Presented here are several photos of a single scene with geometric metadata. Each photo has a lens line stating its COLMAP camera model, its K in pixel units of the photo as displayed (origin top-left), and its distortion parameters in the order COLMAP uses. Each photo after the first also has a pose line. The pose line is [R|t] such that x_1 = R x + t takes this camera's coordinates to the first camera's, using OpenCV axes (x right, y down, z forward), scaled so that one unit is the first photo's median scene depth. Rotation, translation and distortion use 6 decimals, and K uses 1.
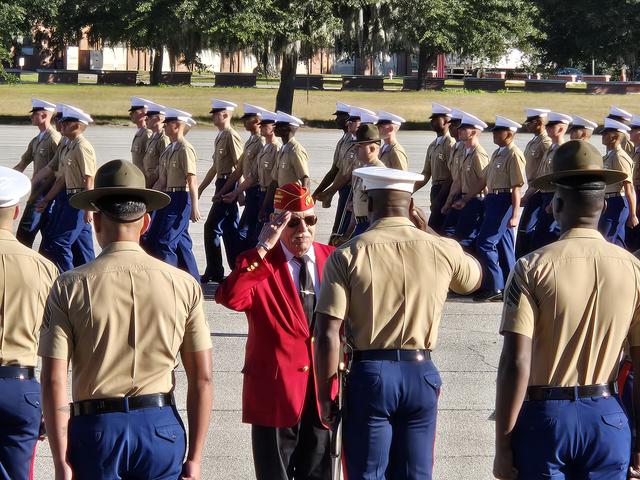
lens RADIAL K [[1287.9, 0, 320.0], [0, 1287.9, 240.0], [0, 0, 1]] dist [0.026160, -0.015894]
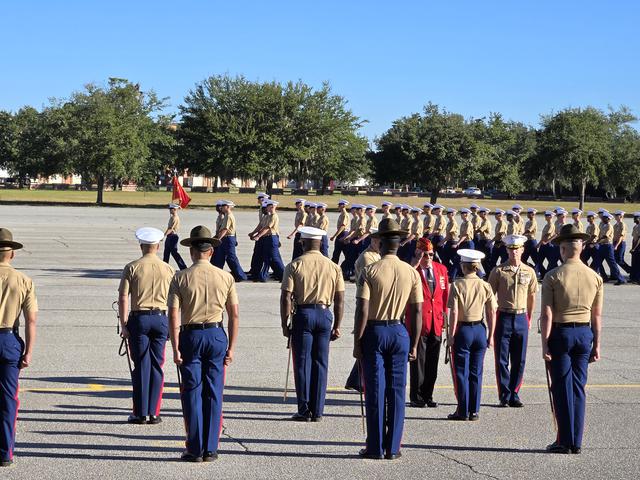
lens RADIAL K [[2978.4, 0, 320.0], [0, 2978.4, 240.0], [0, 0, 1]] dist [-1.058272, 1.940543]
pose [[0.982646, 0.006842, 0.185366, -0.948803], [-0.003283, 0.999804, -0.019504, 0.073183], [-0.185463, 0.018557, 0.982476, -4.406023]]
